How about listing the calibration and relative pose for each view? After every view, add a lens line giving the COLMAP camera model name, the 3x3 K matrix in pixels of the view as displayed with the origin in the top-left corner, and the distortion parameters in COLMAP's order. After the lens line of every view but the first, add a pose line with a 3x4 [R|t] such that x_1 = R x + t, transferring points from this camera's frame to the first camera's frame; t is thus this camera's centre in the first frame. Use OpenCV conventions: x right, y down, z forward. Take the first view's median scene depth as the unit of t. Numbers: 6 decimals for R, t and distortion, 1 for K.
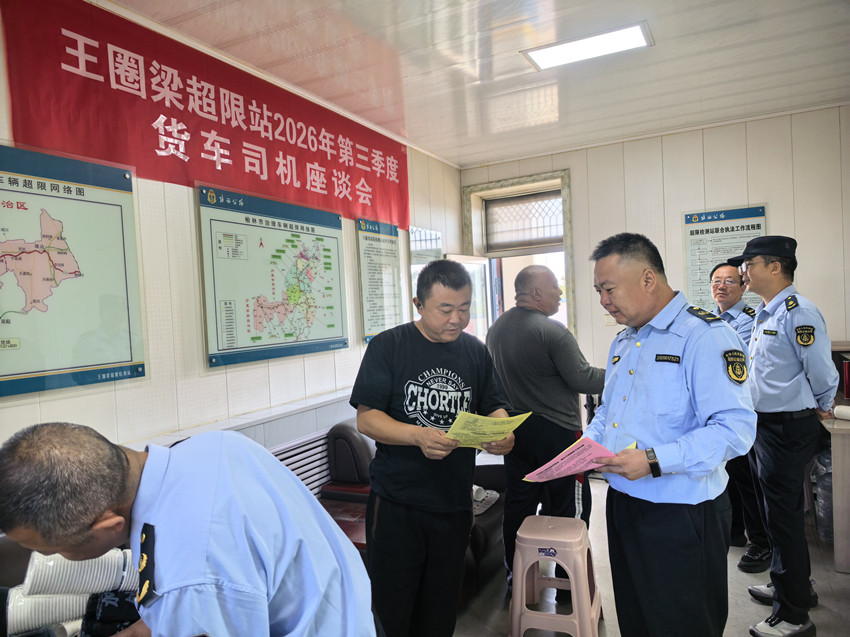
lens RADIAL K [[602.3, 0, 424.8], [0, 602.3, 320.9], [0, 0, 1]] dist [0.072374, -0.105994]
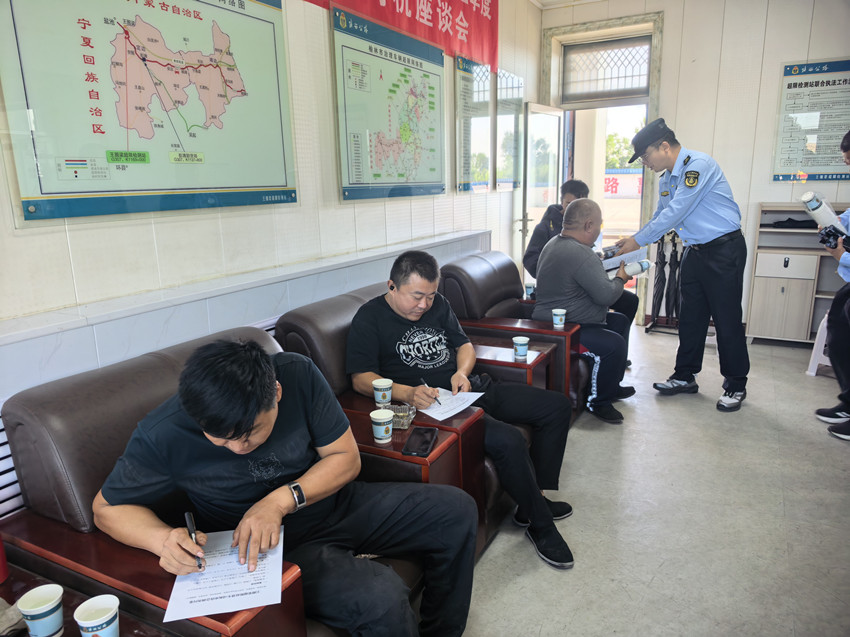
lens RADIAL K [[610.5, 0, 425.0], [0, 610.5, 318.5], [0, 0, 1]] dist [0.045841, -0.059856]
pose [[0.999519, 0.030749, -0.004077, -0.170615], [-0.029293, 0.978953, 0.201972, 0.050125], [0.010202, -0.201755, 0.979383, -0.047262]]
